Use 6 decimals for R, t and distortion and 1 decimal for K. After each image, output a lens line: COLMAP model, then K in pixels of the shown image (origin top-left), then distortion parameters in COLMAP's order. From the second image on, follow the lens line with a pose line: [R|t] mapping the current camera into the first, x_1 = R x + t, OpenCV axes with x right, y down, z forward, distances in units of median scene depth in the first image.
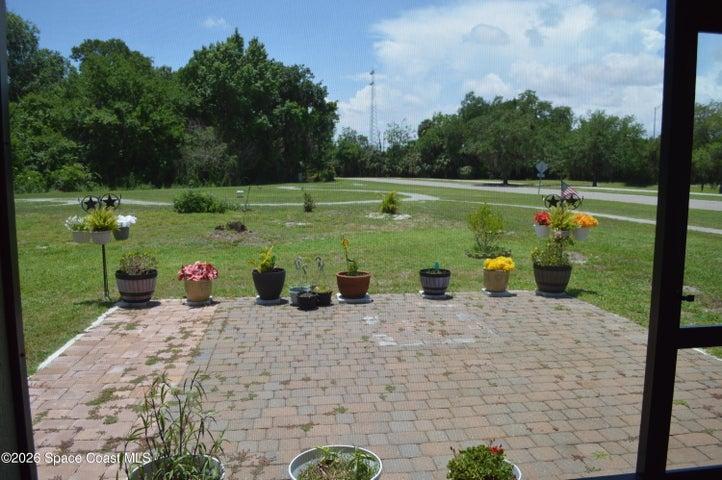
lens RADIAL K [[579.5, 0, 356.0], [0, 579.5, 240.6], [0, 0, 1]] dist [-0.078951, 0.006629]
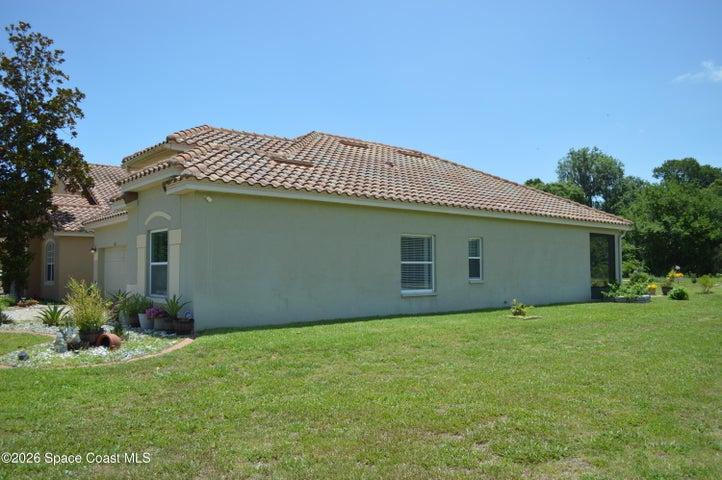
lens RADIAL K [[579.5, 0, 356.0], [0, 579.5, 240.6], [0, 0, 1]] dist [-0.078951, 0.006629]
pose [[0.545143, -0.040425, -0.837368, 0.325546], [-0.098979, 0.988747, -0.112171, 0.049860], [0.832480, 0.144031, 0.535007, -0.377769]]
